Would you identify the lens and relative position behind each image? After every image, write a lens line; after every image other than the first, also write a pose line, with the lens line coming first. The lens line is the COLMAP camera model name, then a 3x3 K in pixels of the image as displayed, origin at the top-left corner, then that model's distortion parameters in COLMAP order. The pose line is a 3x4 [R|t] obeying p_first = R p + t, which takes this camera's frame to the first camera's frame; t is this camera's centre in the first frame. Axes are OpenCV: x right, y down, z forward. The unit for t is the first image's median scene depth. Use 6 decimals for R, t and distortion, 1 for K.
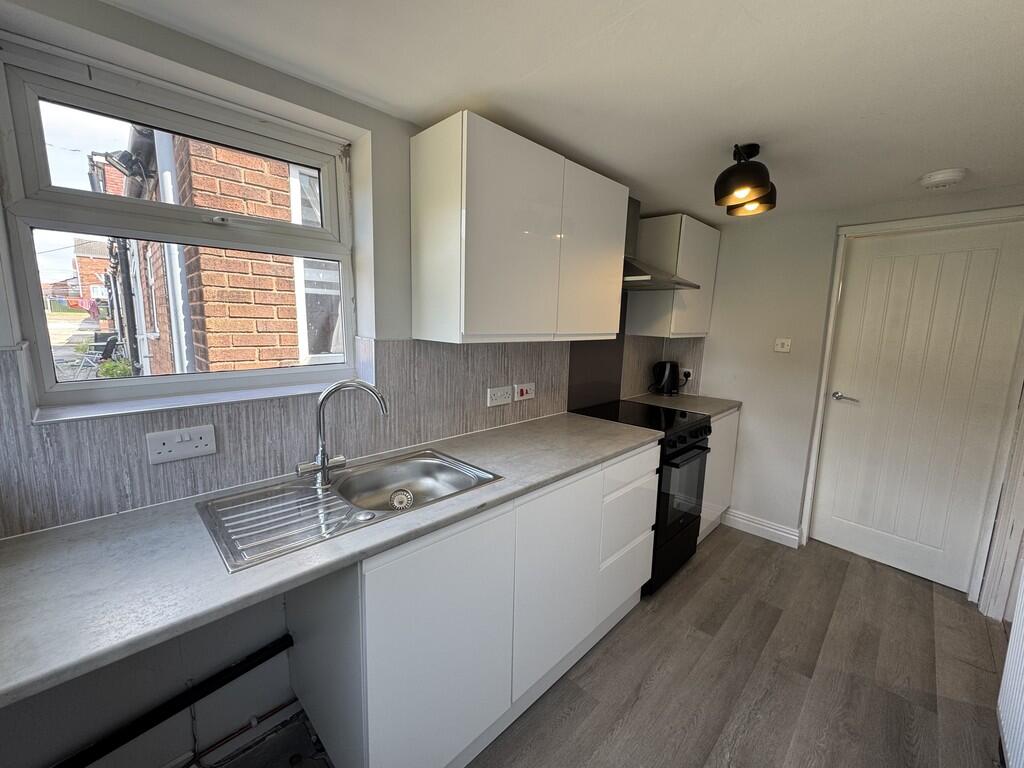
lens RADIAL K [[412.0, 0, 509.4], [0, 412.0, 383.5], [0, 0, 1]] dist [-0.001396, -0.000130]
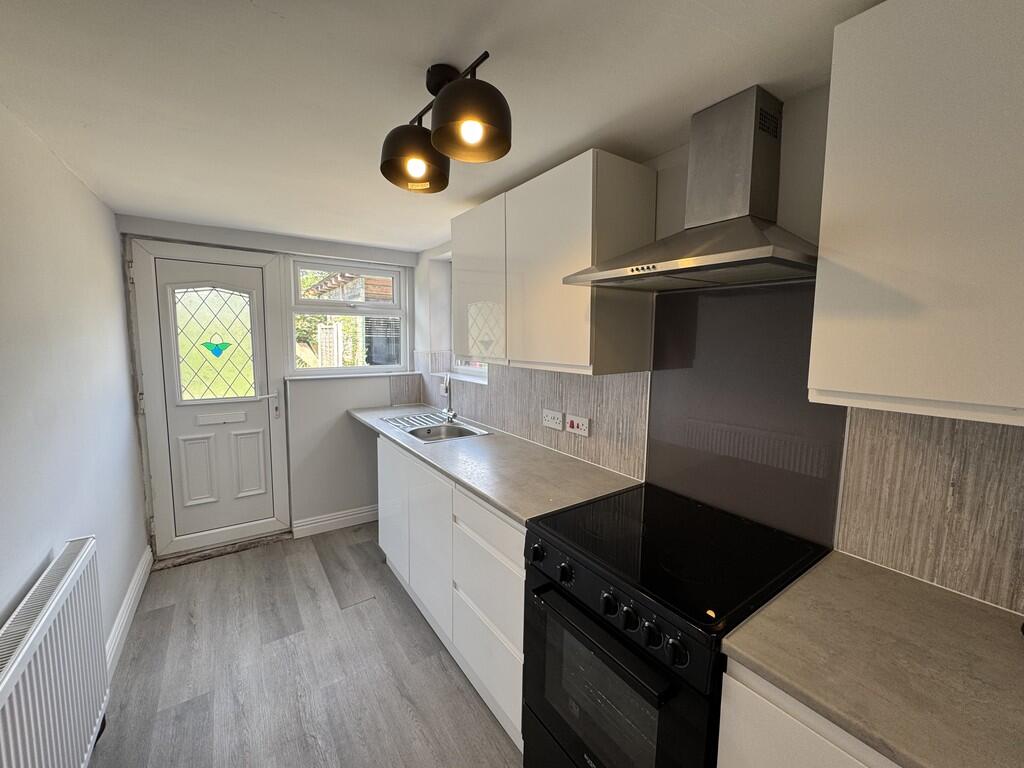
lens RADIAL K [[412.0, 0, 508.8], [0, 412.0, 382.3], [0, 0, 1]] dist [-0.001396, -0.000130]
pose [[-0.180189, 0.088996, -0.979598, 1.002717], [-0.158487, 0.980260, 0.118208, -0.165403], [0.970780, 0.176553, -0.162527, 1.051420]]
